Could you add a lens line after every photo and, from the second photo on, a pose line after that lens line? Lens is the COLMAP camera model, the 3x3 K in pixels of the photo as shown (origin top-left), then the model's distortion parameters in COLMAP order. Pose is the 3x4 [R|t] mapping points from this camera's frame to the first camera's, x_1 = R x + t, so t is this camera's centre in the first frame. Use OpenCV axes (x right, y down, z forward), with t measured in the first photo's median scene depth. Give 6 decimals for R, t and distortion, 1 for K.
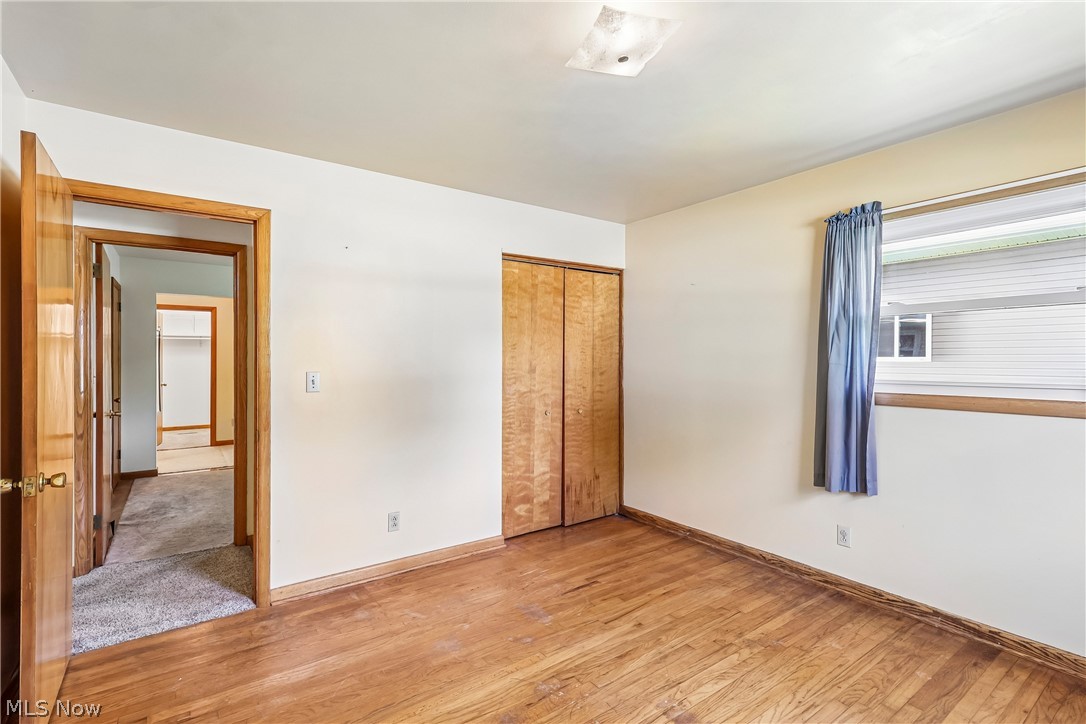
lens RADIAL K [[508.0, 0, 549.3], [0, 508.0, 363.0], [0, 0, 1]] dist [0.000831, 0.001670]
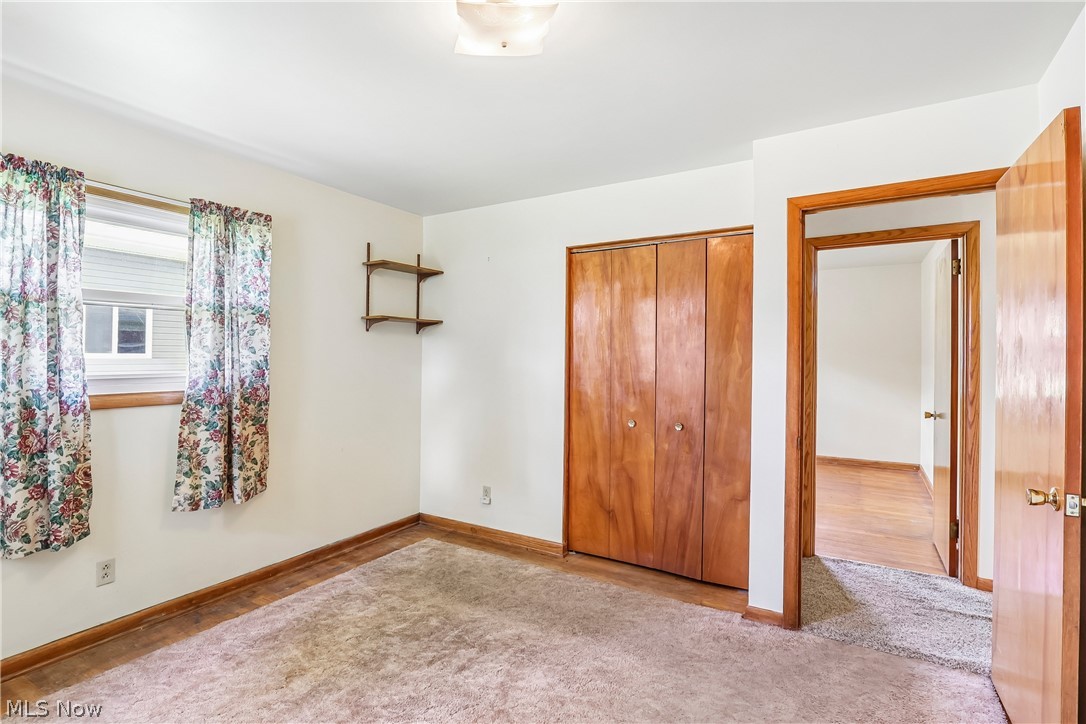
lens RADIAL K [[508.0, 0, 552.3], [0, 508.0, 350.1], [0, 0, 1]] dist [0.000831, 0.001670]
pose [[-0.392181, 0.010018, 0.919834, -0.456544], [0.002830, 0.999949, -0.009684, -0.007200], [-0.919884, -0.001195, -0.392189, 0.643263]]
